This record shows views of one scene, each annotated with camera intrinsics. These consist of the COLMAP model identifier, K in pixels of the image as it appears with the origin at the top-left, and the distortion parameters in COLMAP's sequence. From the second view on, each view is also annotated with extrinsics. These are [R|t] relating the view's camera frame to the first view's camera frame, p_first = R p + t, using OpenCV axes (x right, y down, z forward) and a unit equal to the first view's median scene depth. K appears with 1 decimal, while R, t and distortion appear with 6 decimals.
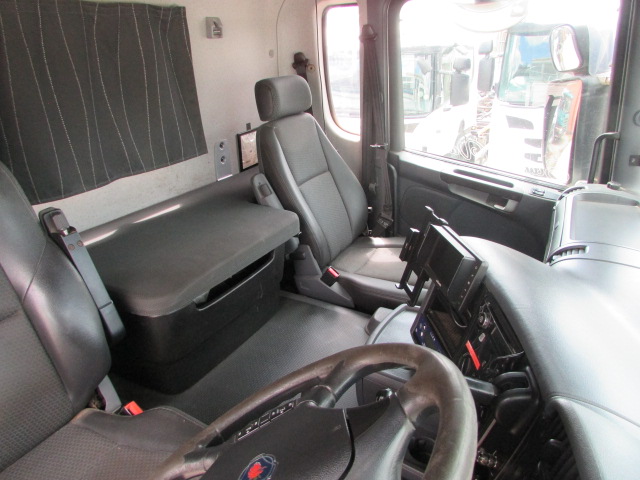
lens RADIAL K [[452.3, 0, 320.0], [0, 452.3, 240.0], [0, 0, 1]] dist [-0.003509, -0.001463]
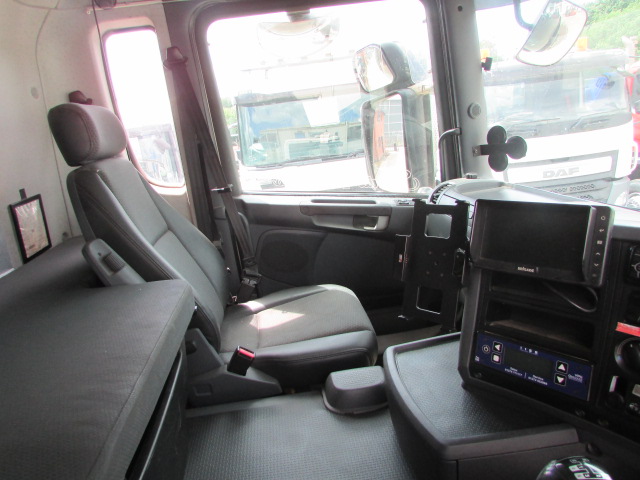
lens RADIAL K [[454.0, 0, 320.0], [0, 454.0, 240.0], [0, 0, 1]] dist [-0.030216, 0.001666]
pose [[0.805153, -0.207532, 0.555571, -0.212647], [0.311124, 0.945327, -0.097768, 0.010368], [-0.504906, 0.251570, 0.825701, 0.304186]]
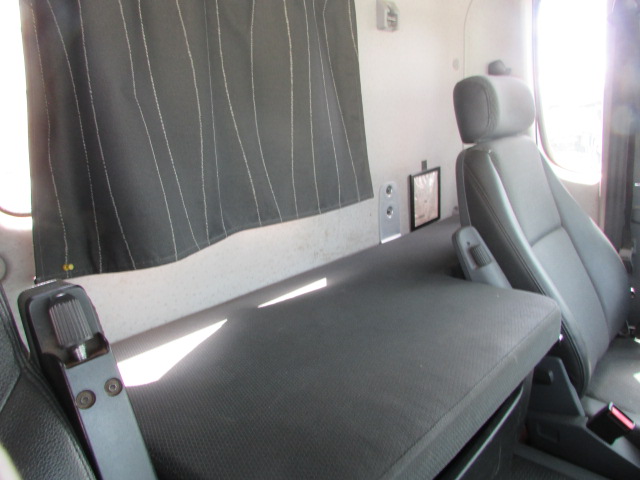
lens RADIAL K [[459.2, 0, 320.0], [0, 459.2, 240.0], [0, 0, 1]] dist [-0.062917, 0.064359]
pose [[0.968053, -0.002451, -0.250732, -0.157720], [-0.038435, 0.986685, -0.158038, -0.028971], [0.247781, 0.162626, 0.955069, 0.371241]]
